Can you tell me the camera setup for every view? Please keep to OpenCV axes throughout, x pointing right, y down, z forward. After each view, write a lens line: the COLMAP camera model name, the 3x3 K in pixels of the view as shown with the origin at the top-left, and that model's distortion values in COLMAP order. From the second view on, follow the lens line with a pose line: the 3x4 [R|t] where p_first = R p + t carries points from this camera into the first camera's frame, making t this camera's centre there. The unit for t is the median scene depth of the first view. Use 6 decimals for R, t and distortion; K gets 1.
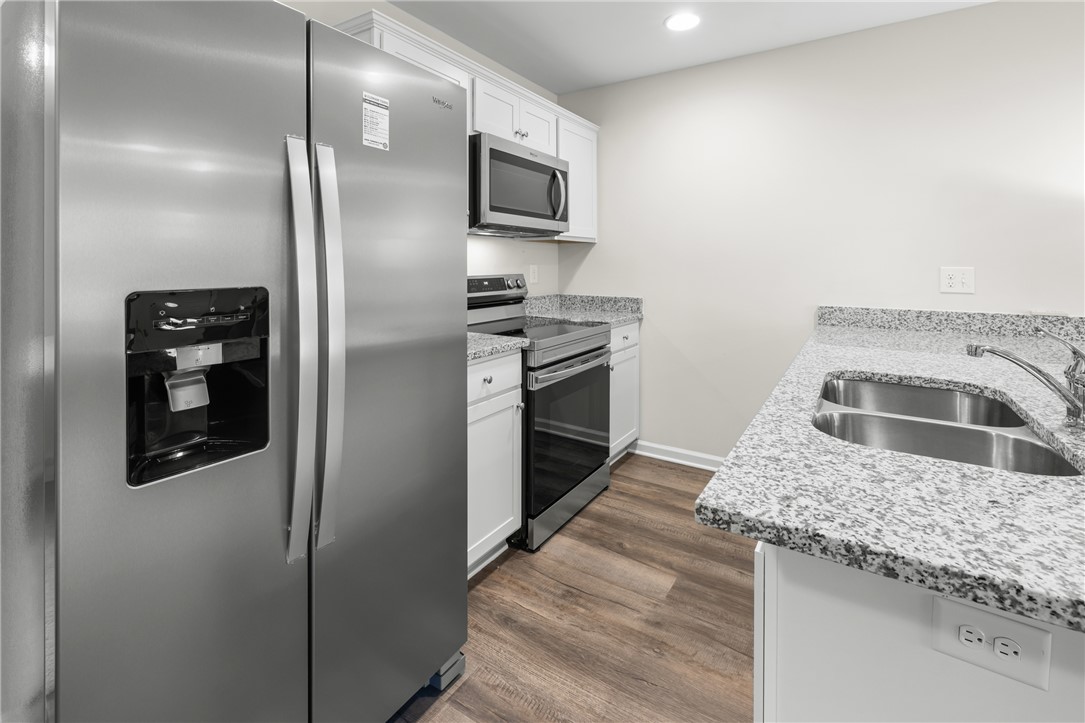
lens RADIAL K [[479.1, 0, 525.9], [0, 479.1, 273.3], [0, 0, 1]] dist [-0.006049, -0.000351]
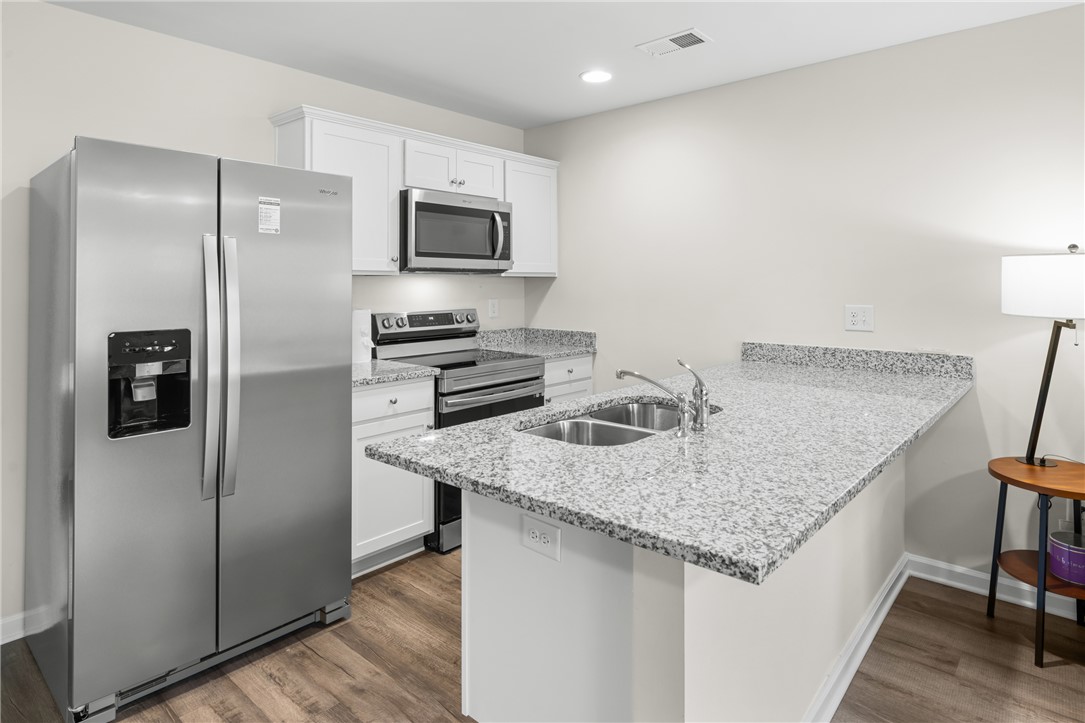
lens RADIAL K [[592.9, 0, 523.3], [0, 592.9, 287.5], [0, 0, 1]] dist [-0.015478, 0.003609]
pose [[0.990068, -0.003742, -0.140541, 0.407554], [0.001666, 0.999888, -0.014893, -0.037446], [0.140581, 0.014511, 0.989963, -0.392993]]
